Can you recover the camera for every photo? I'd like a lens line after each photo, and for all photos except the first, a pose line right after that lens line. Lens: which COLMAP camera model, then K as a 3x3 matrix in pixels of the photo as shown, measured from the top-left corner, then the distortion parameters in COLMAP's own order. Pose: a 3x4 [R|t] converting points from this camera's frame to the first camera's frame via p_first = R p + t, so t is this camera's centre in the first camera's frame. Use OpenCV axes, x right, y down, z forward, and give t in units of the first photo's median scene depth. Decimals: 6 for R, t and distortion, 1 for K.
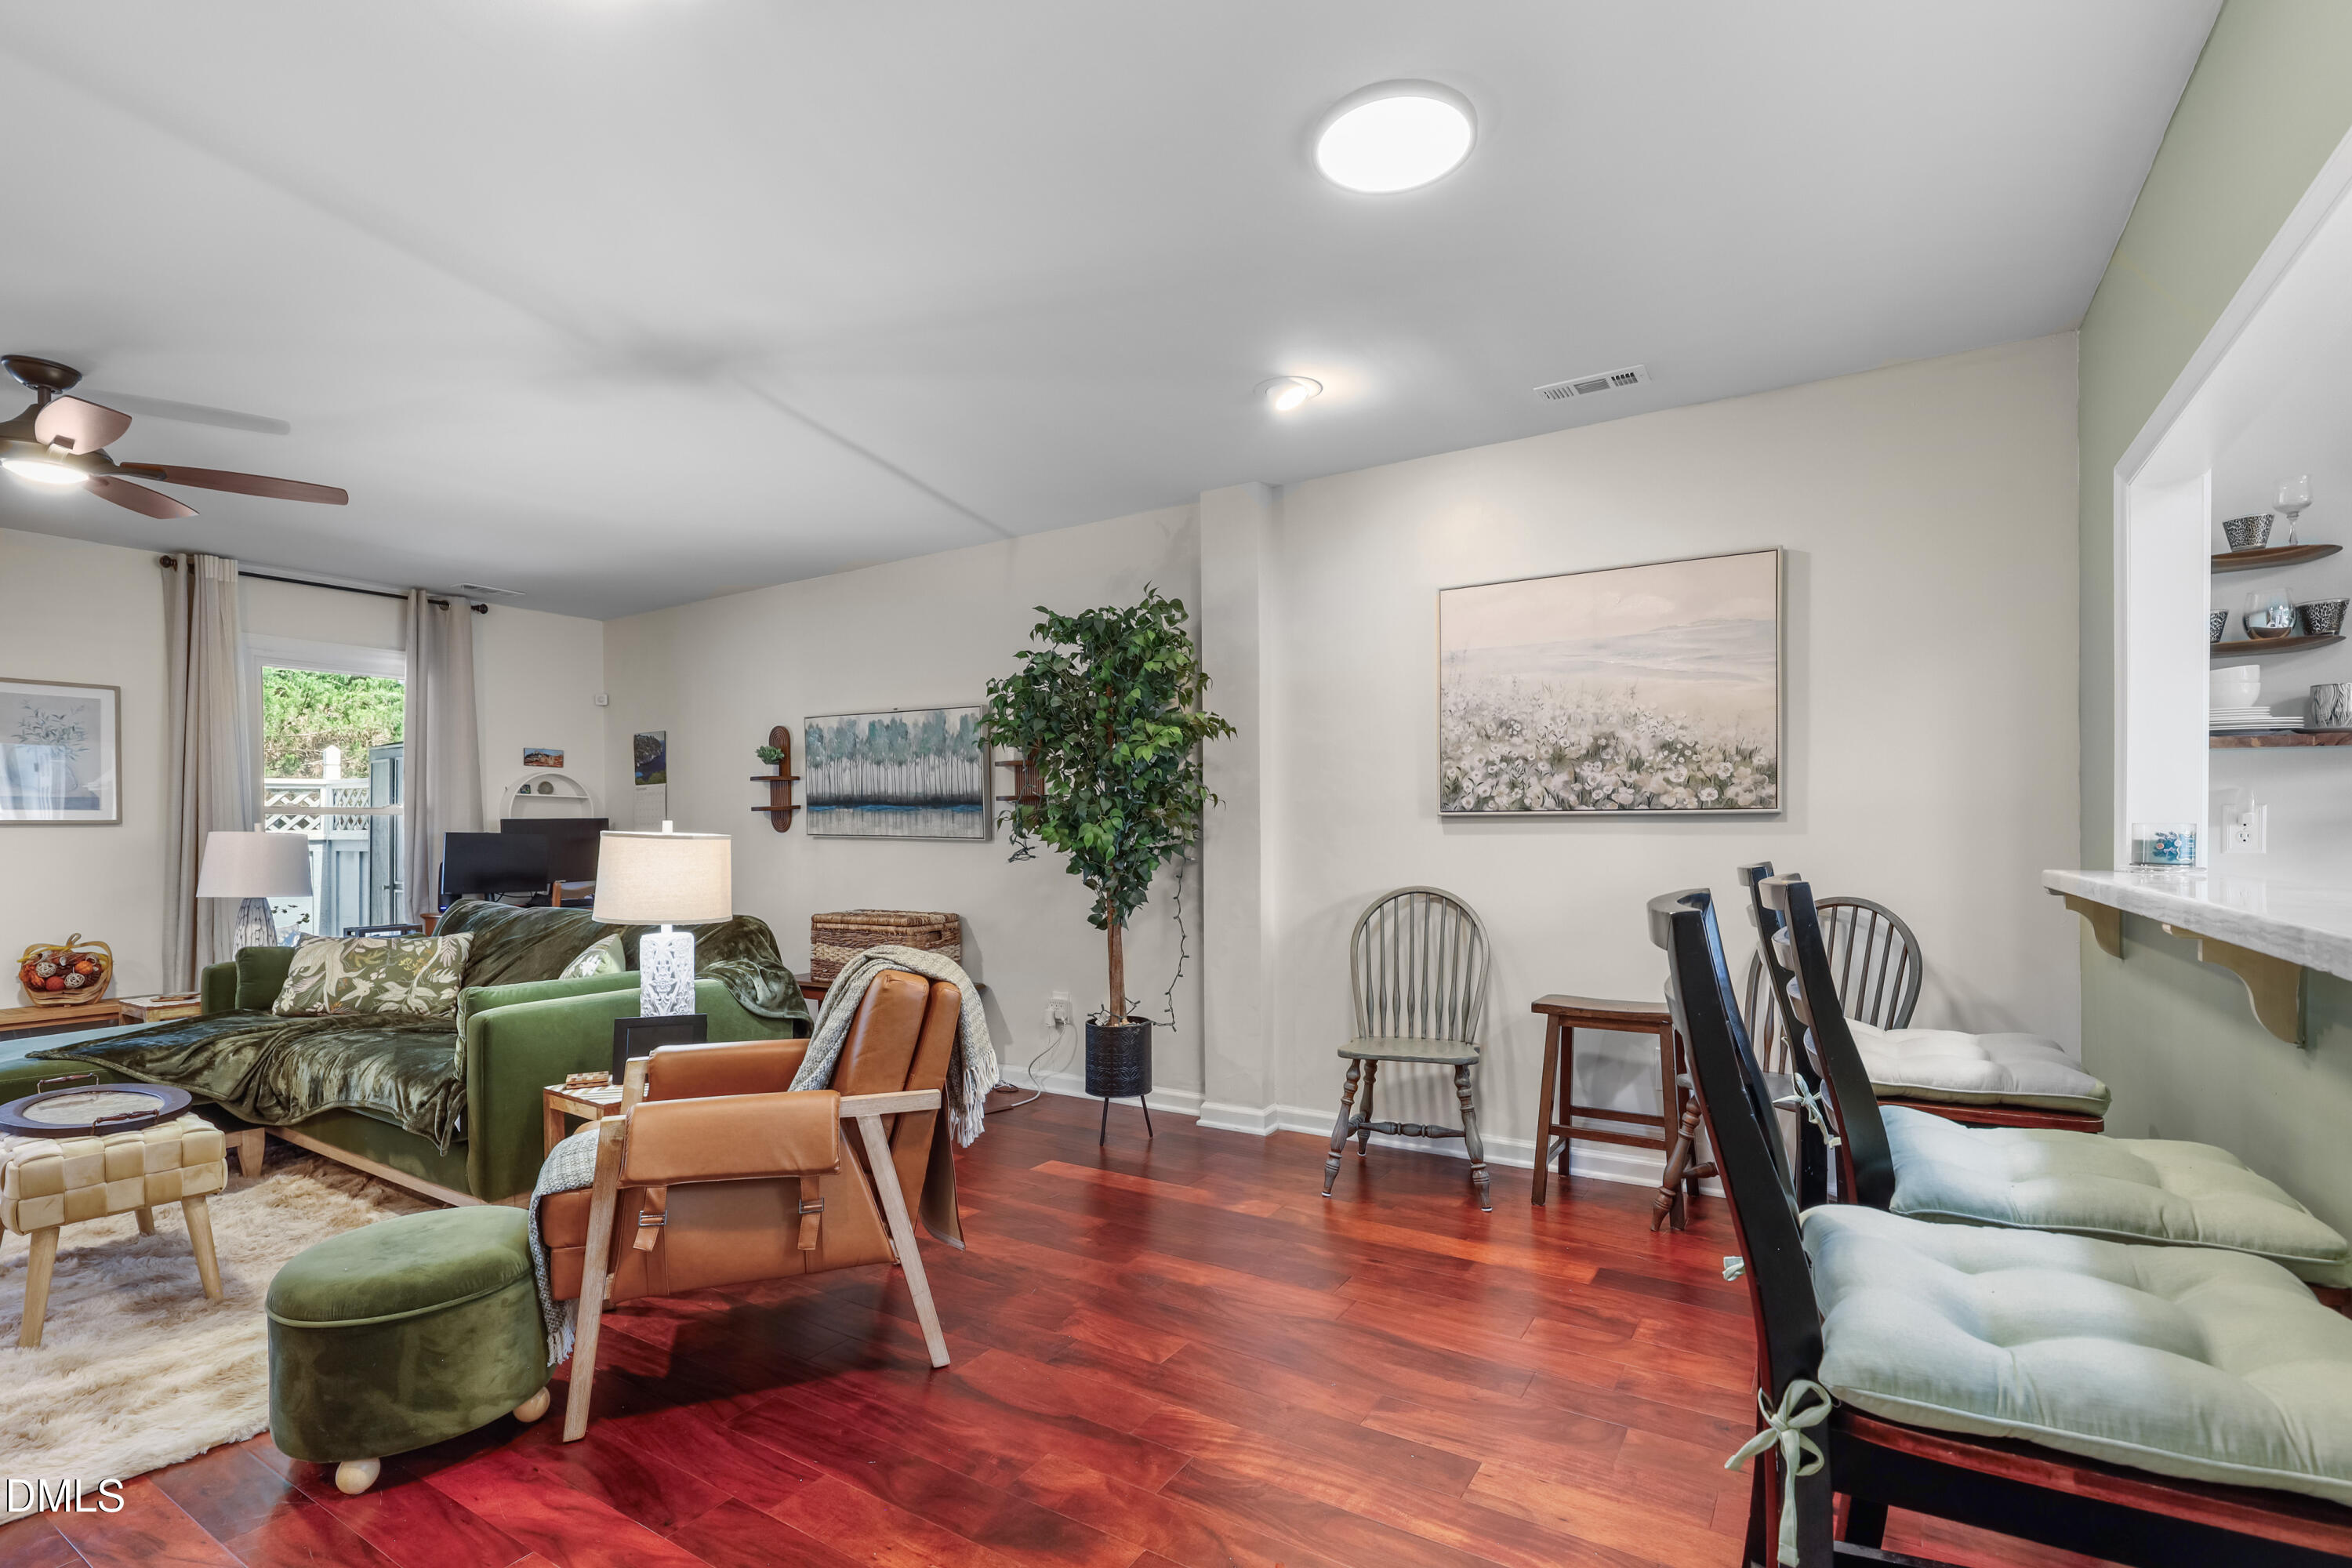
lens RADIAL K [[1085.6, 0, 1183.9], [0, 1085.6, 833.3], [0, 0, 1]] dist [-0.001615, -0.000420]
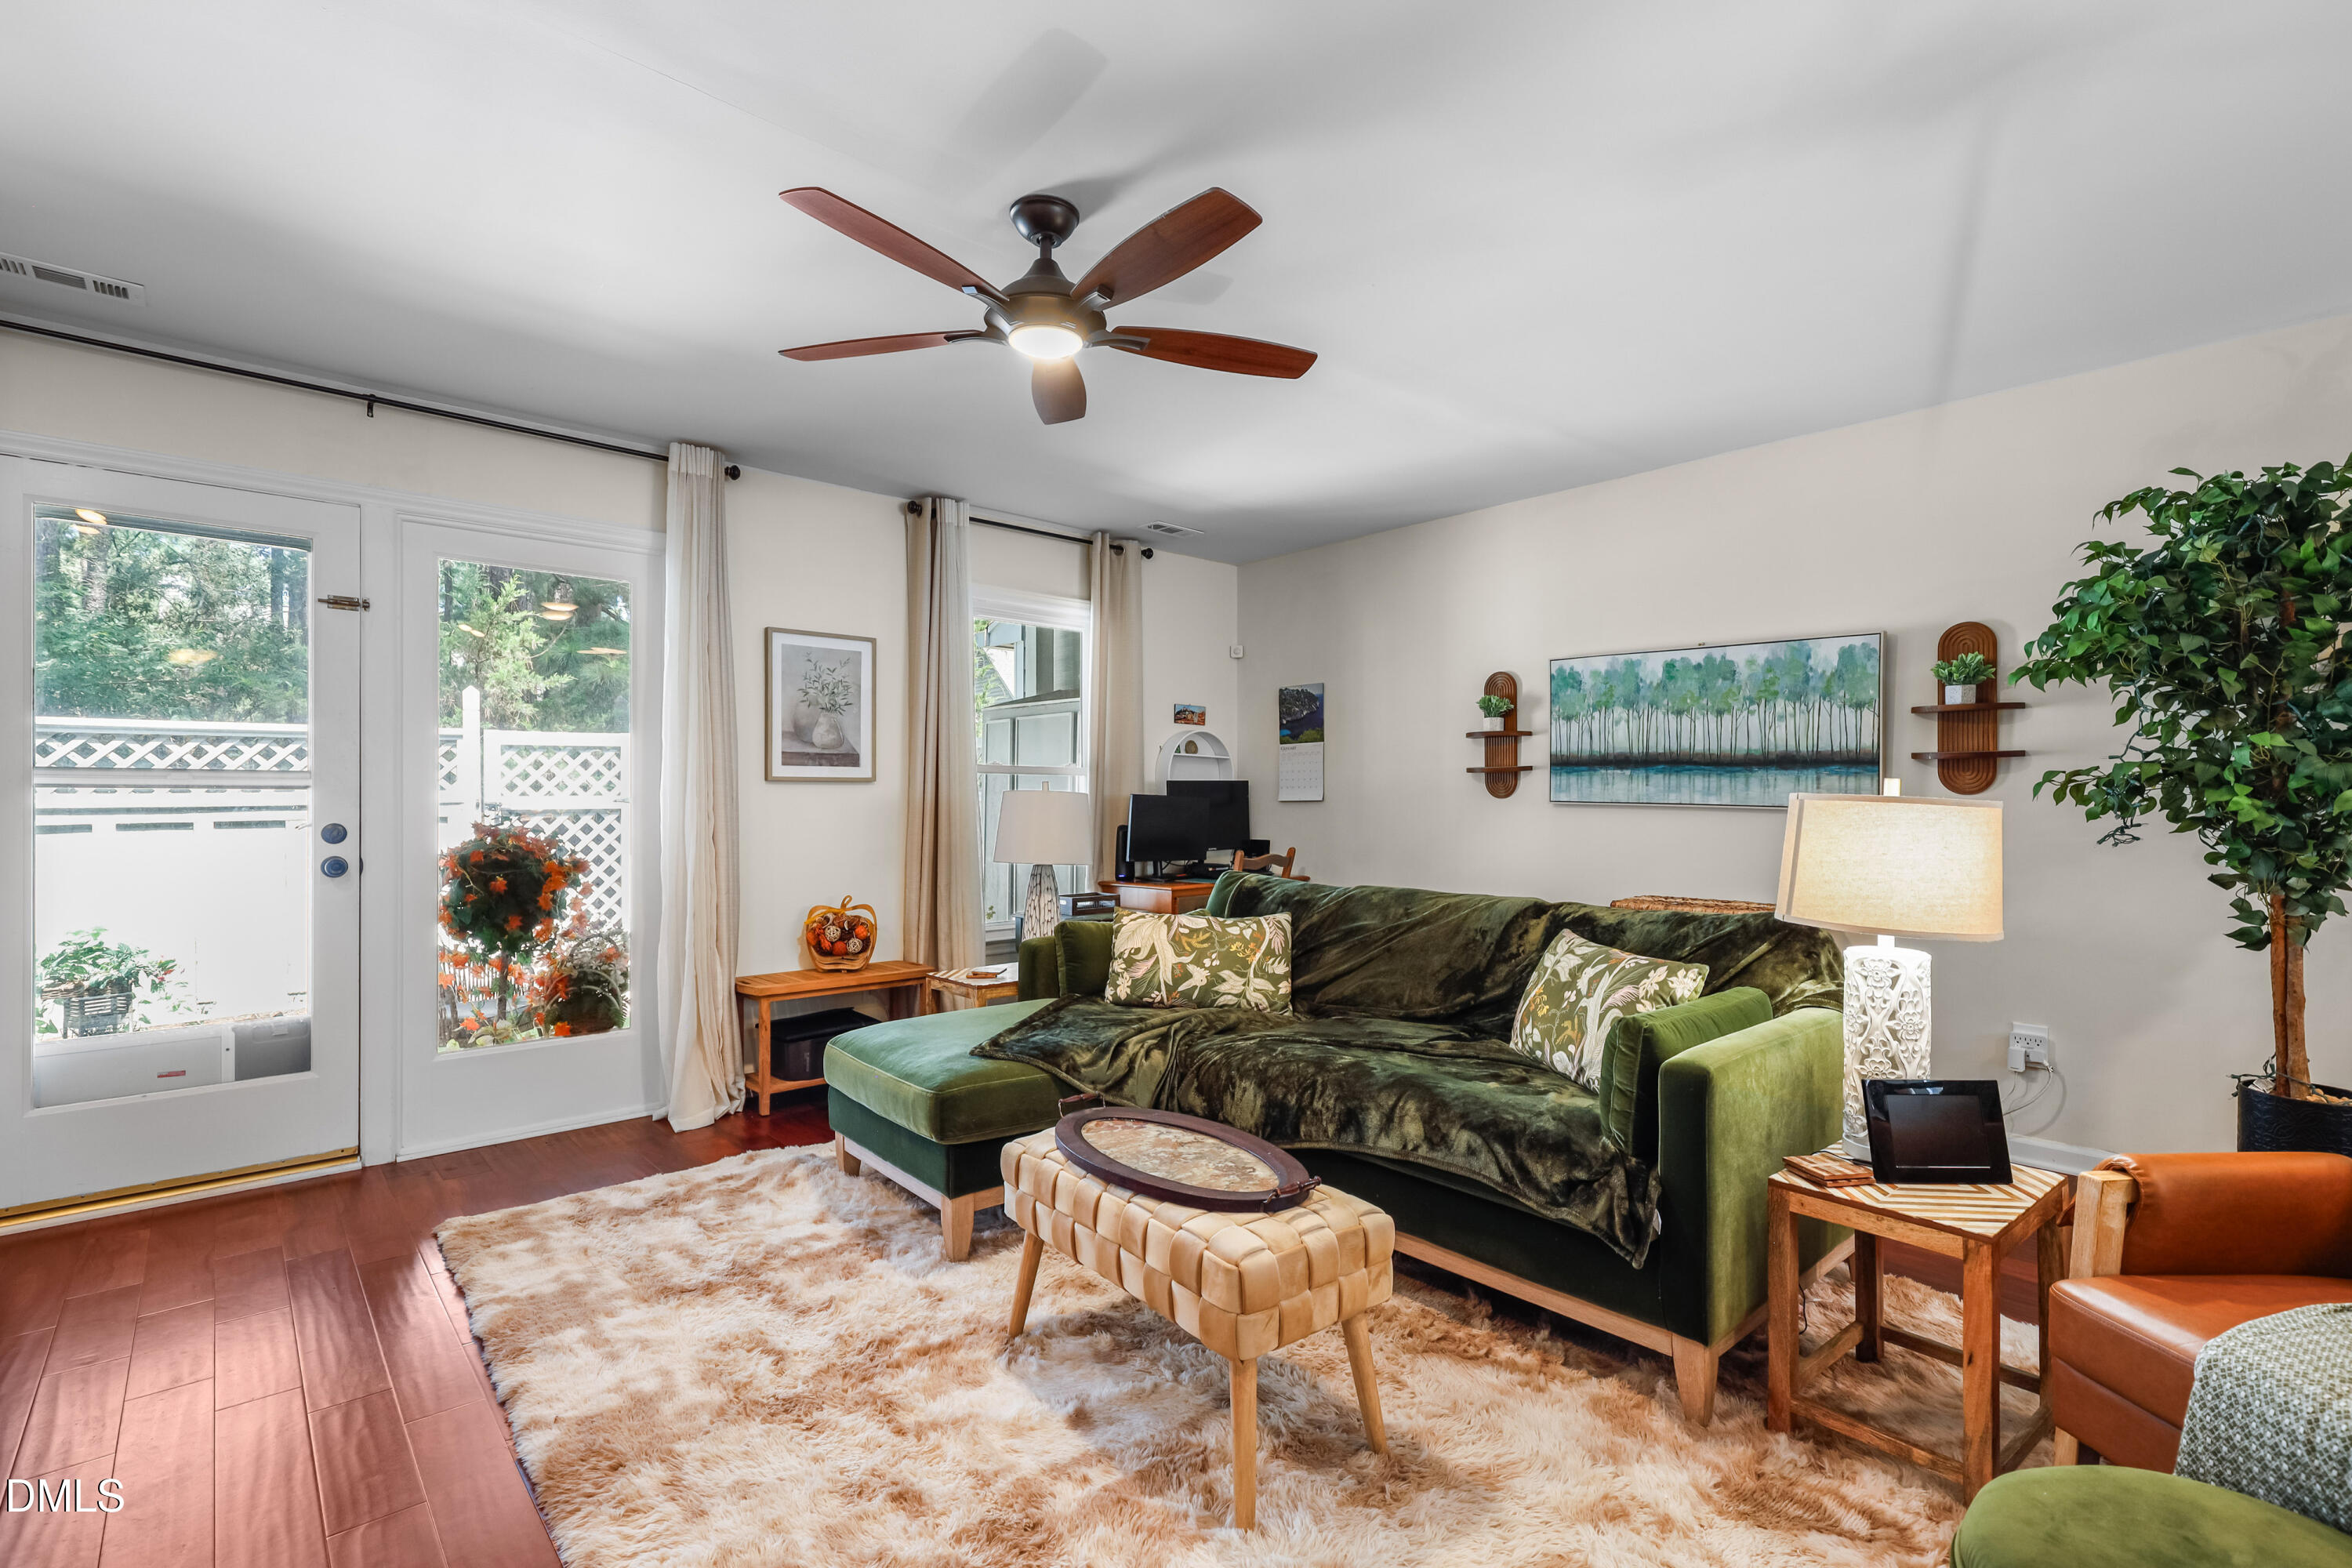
lens RADIAL K [[1068.2, 0, 1183.7], [0, 1068.2, 797.1], [0, 0, 1]] dist [0.000983, 0.000461]
pose [[0.962596, 0.010646, -0.270732, -0.590727], [-0.011800, 0.999927, -0.002636, 0.005177], [0.270684, 0.005732, 0.962651, 0.207808]]
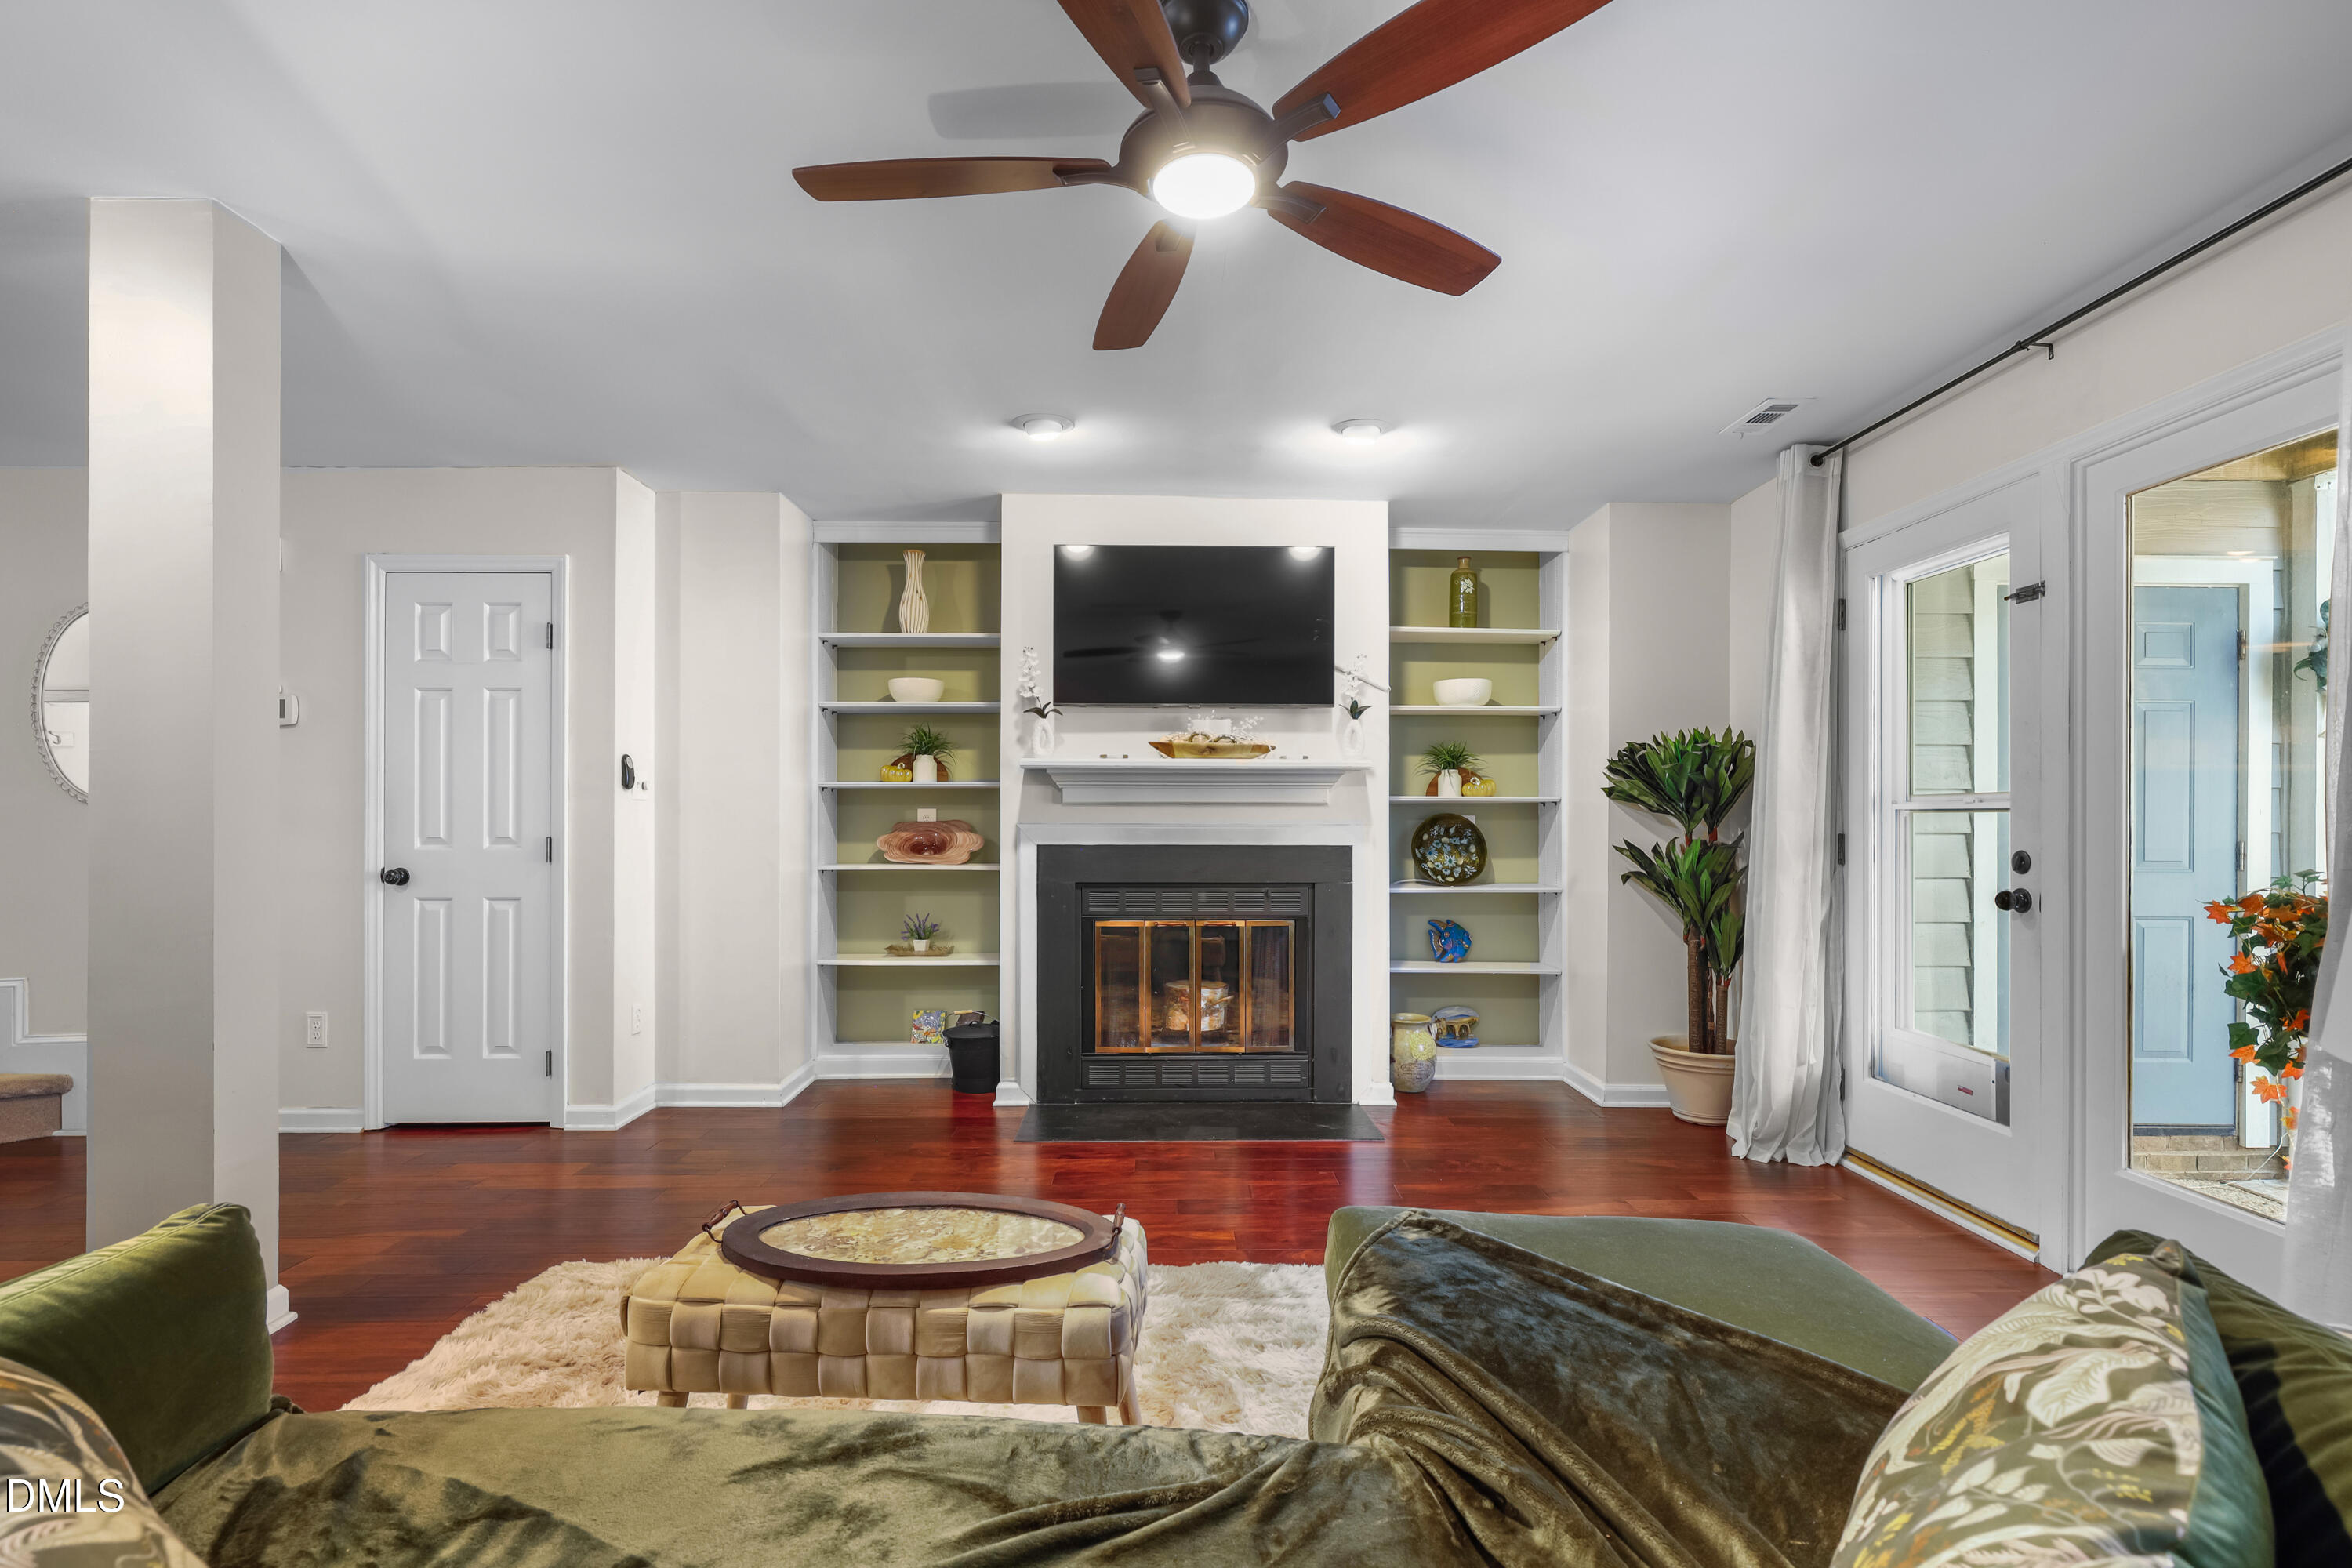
lens RADIAL K [[1065.0, 0, 1178.0], [0, 1065.0, 810.3], [0, 0, 1]] dist [0.000626, -0.000738]
pose [[-0.837912, 0.005420, -0.545779, -0.583144], [0.007578, 0.999970, -0.001702, 0.001190], [0.545753, -0.005562, -0.837927, 1.193129]]
